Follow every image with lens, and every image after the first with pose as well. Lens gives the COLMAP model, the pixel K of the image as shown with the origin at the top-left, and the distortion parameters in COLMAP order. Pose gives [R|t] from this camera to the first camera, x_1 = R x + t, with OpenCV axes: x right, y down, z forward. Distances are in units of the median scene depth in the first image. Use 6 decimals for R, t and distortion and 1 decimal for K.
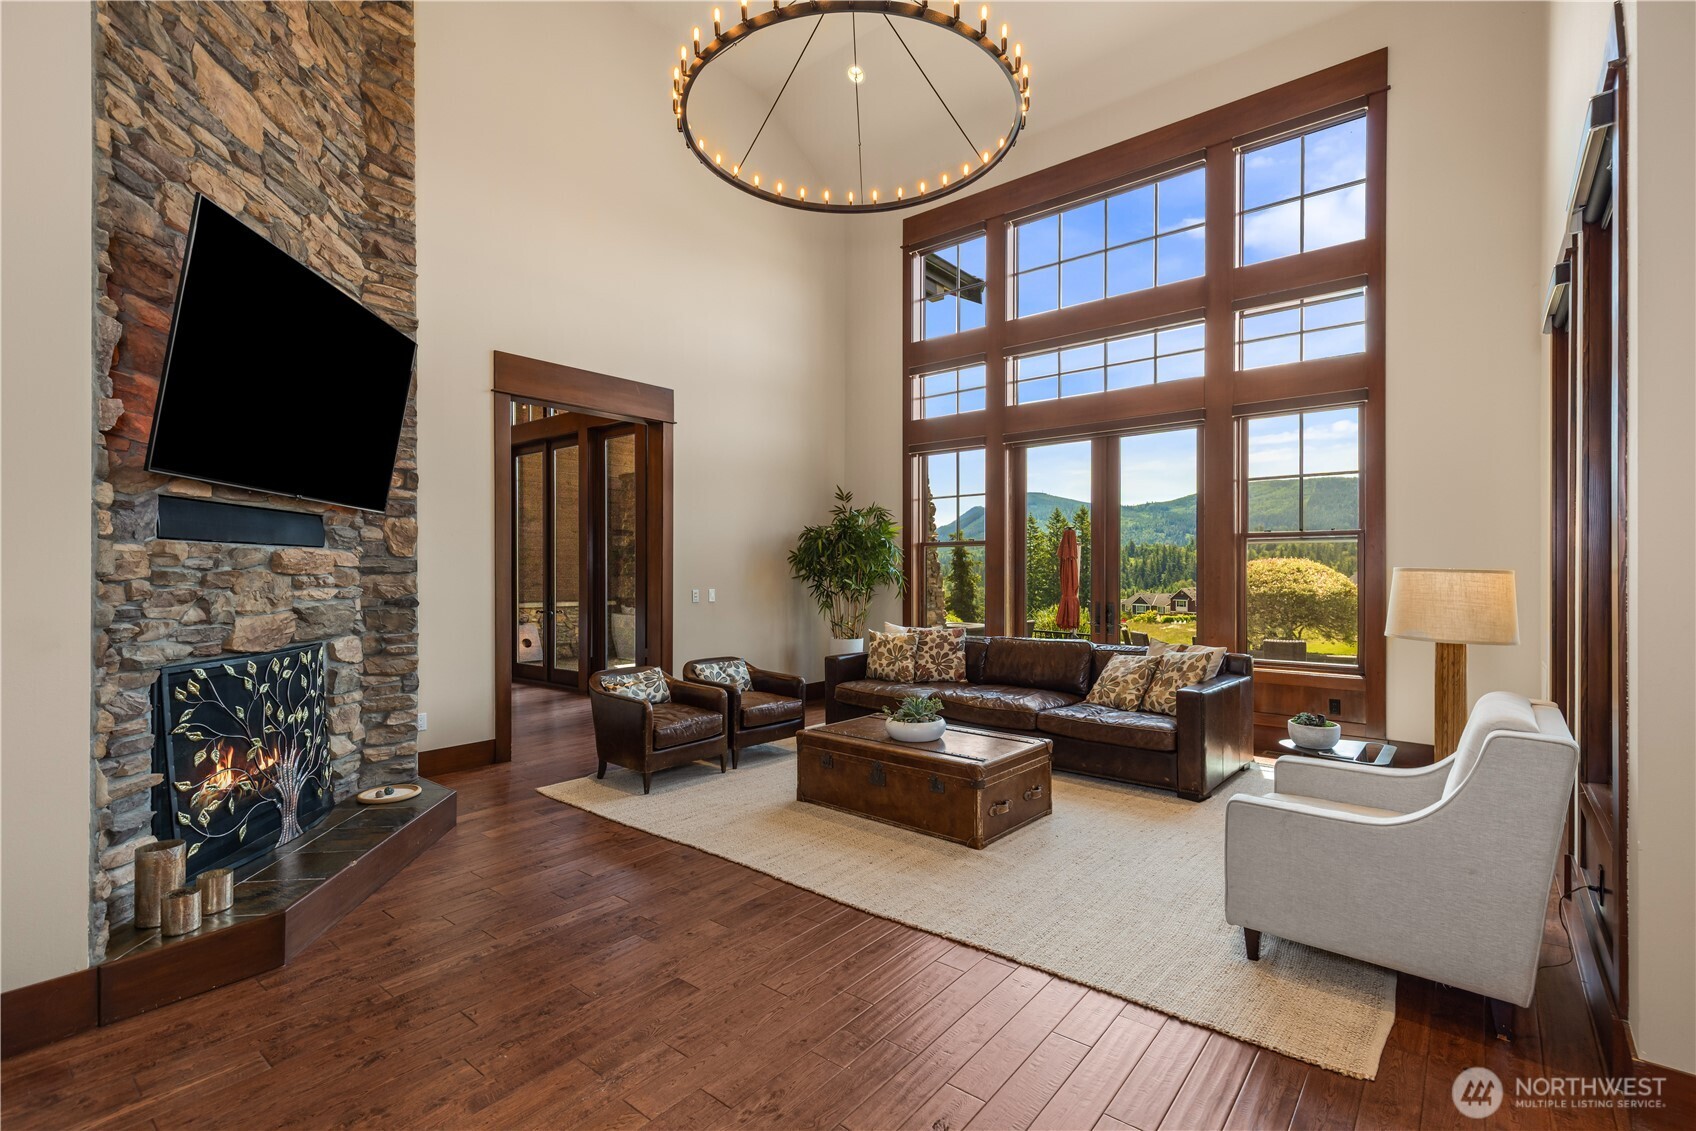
lens RADIAL K [[762.4, 0, 854.6], [0, 762.4, 574.2], [0, 0, 1]] dist [0.013978, -0.000028]
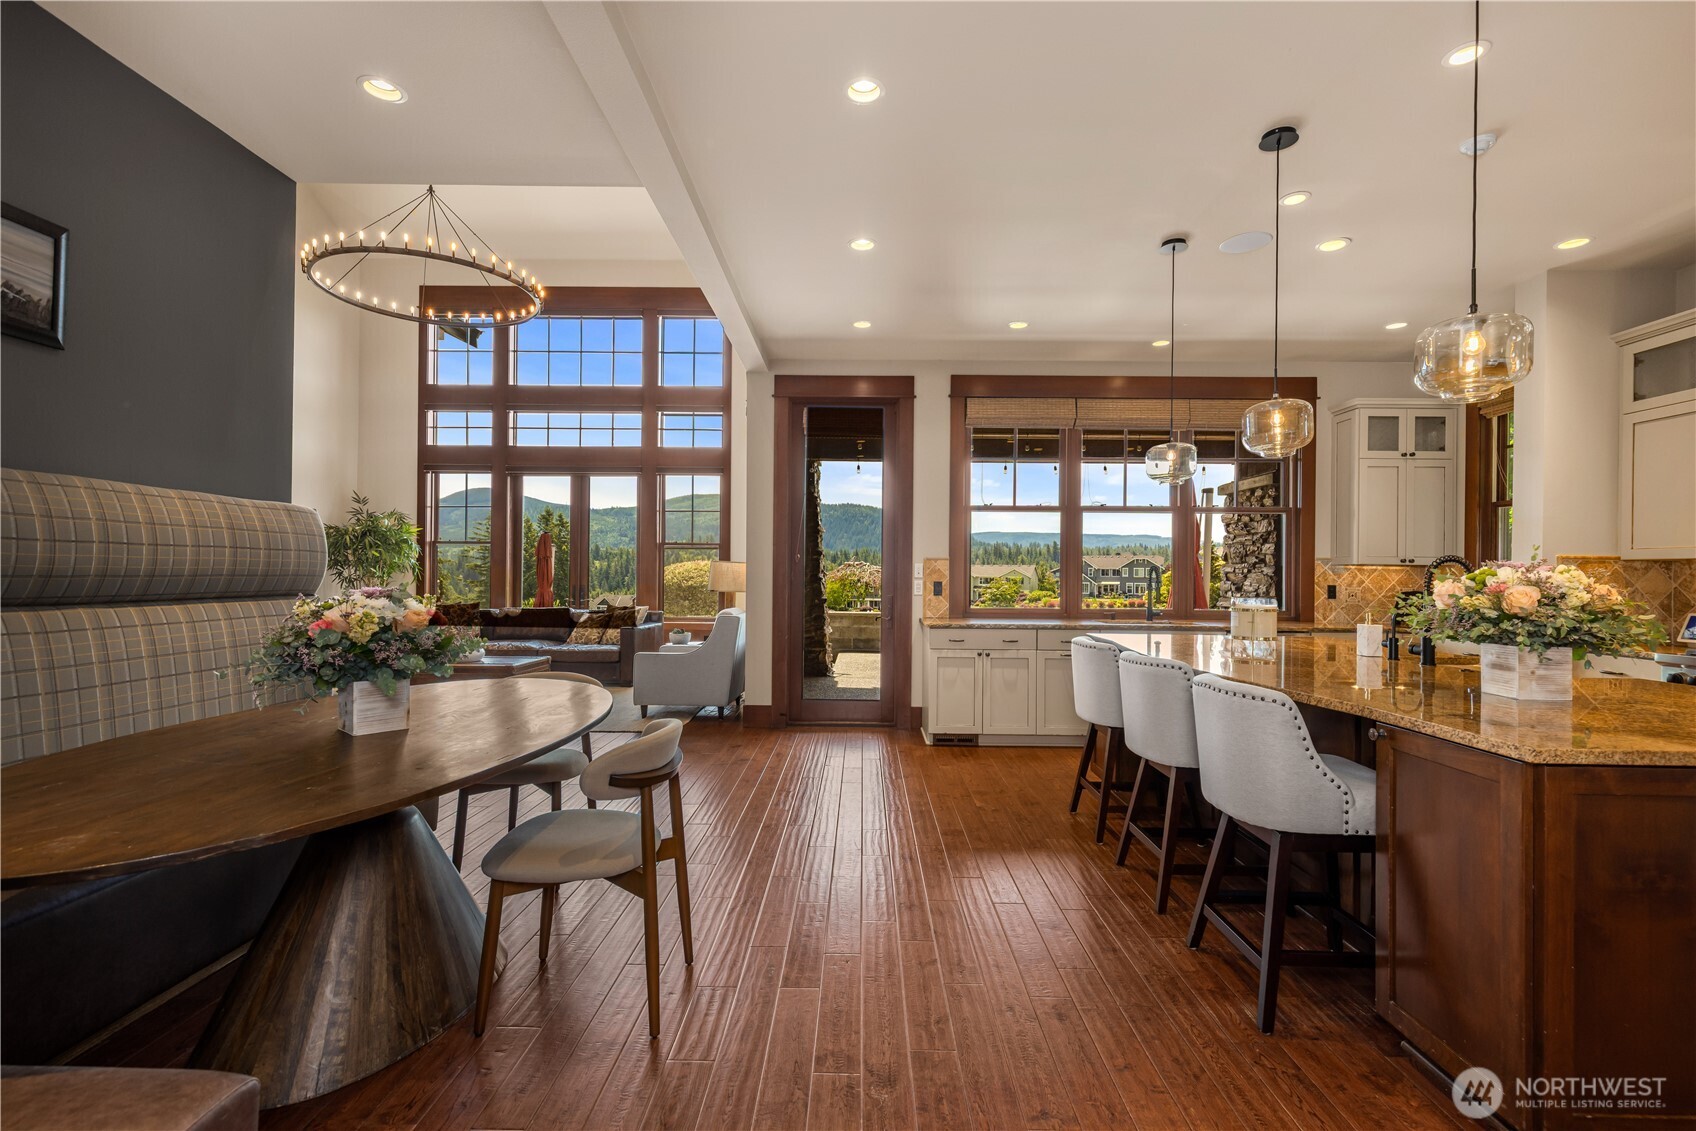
lens RADIAL K [[762.4, 0, 854.6], [0, 762.4, 574.2], [0, 0, 1]] dist [0.013978, -0.000028]
pose [[0.781275, 0.008116, 0.624134, -0.177362], [-0.005792, 0.999967, -0.005753, 0.019515], [-0.624160, 0.000880, 0.781296, -0.488130]]
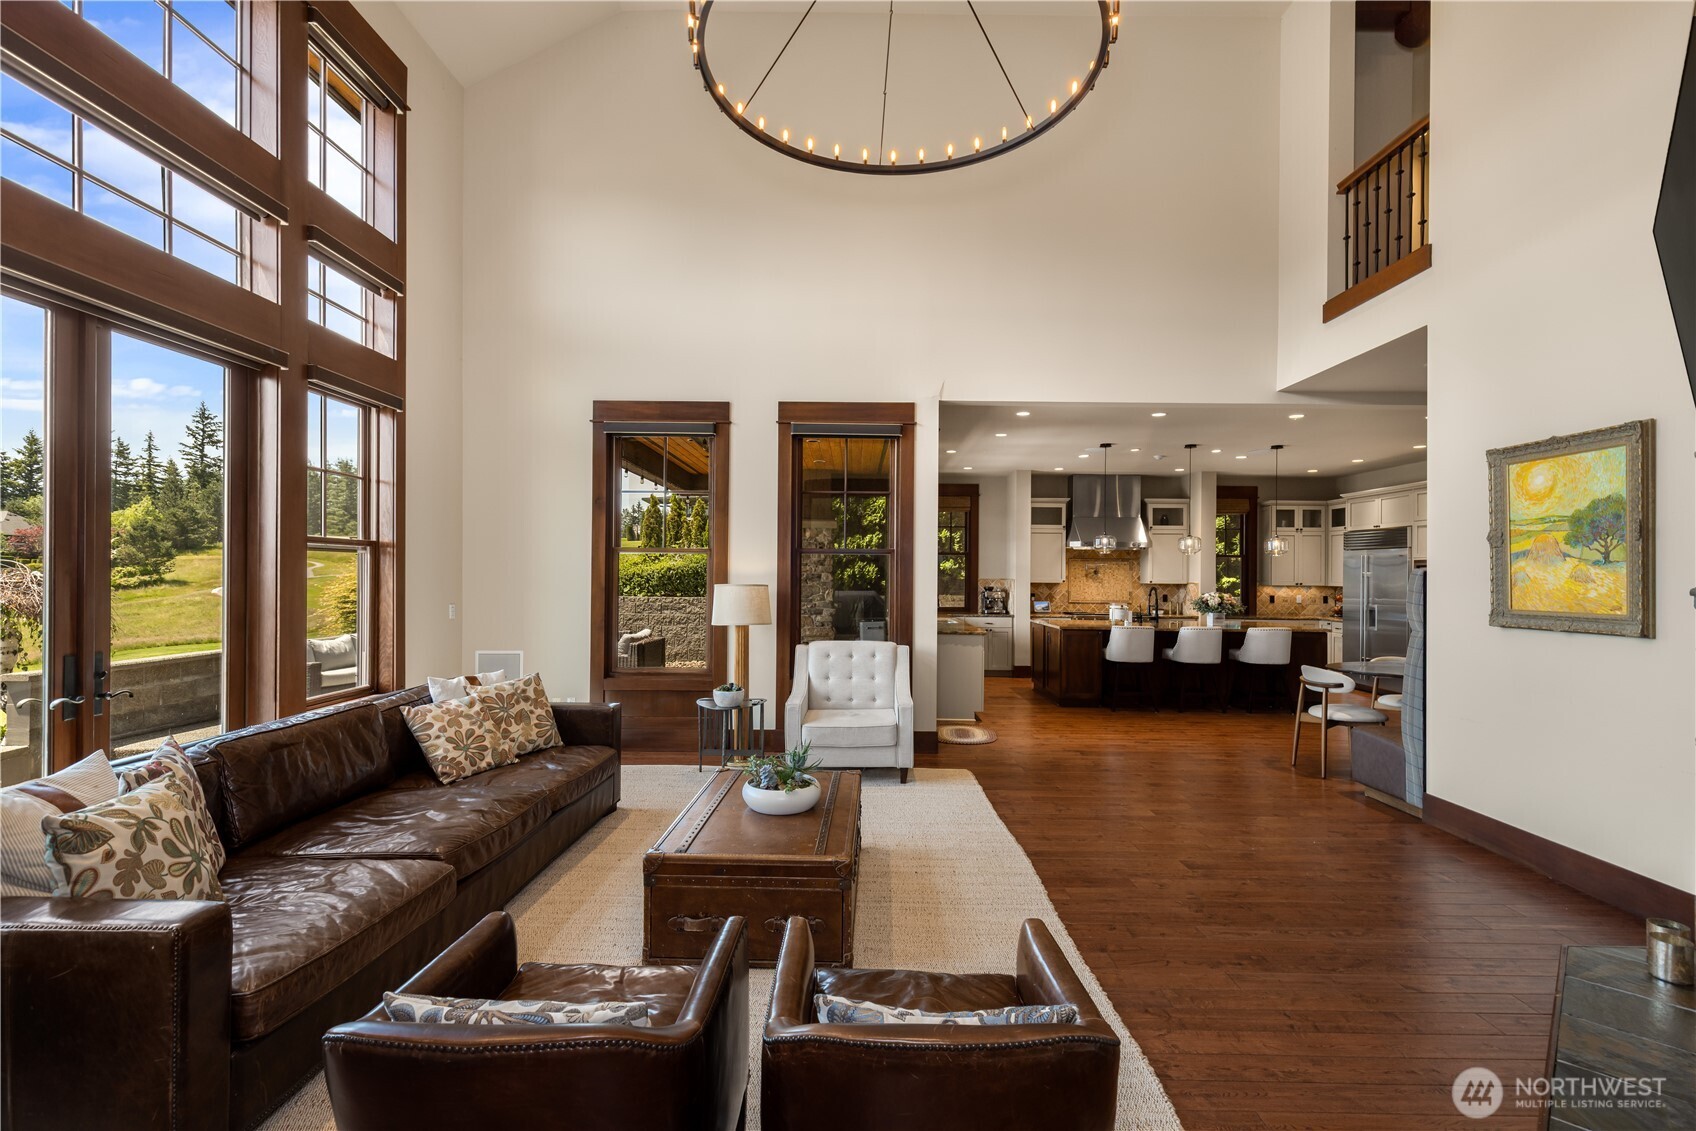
lens RADIAL K [[762.4, 0, 854.6], [0, 762.4, 574.2], [0, 0, 1]] dist [0.013978, -0.000028]
pose [[-0.618933, -0.007526, 0.785408, -0.372764], [-0.008099, 0.999962, 0.003199, -0.019133], [-0.785402, -0.004381, -0.618970, 0.911539]]
